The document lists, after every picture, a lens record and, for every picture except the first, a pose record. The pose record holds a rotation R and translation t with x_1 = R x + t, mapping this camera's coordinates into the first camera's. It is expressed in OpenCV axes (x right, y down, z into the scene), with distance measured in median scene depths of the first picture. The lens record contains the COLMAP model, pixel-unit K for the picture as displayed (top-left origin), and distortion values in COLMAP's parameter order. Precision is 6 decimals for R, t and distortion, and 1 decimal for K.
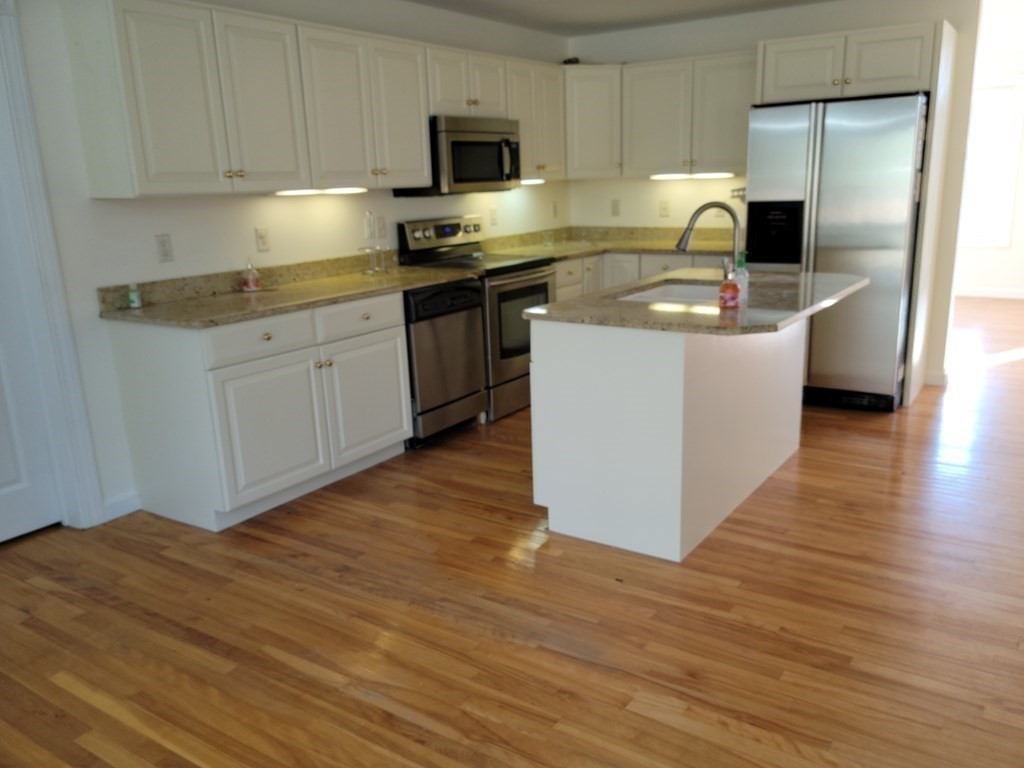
lens RADIAL K [[825.0, 0, 512.0], [0, 825.0, 384.0], [0, 0, 1]] dist [0.054456, -0.000838]
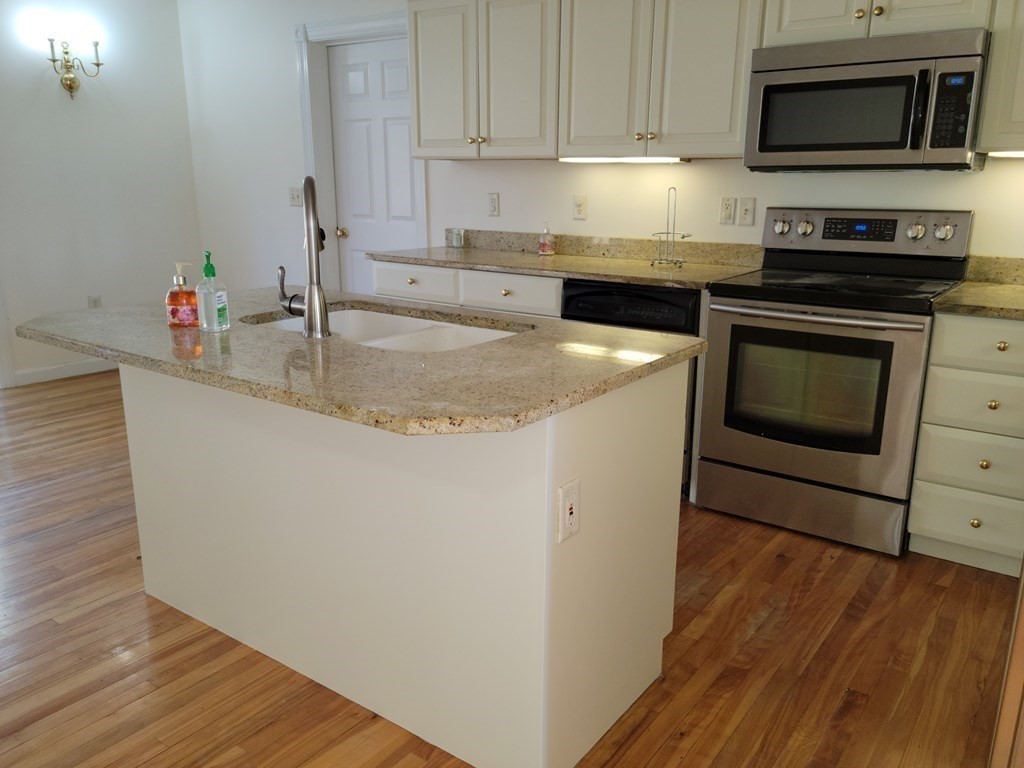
lens RADIAL K [[825.0, 0, 512.0], [0, 825.0, 384.0], [0, 0, 1]] dist [0.054456, -0.000838]
pose [[-0.029660, 0.278225, -0.960058, 0.732672], [-0.251631, 0.927469, 0.276555, -0.241356], [0.967369, 0.249783, 0.042501, 0.974434]]
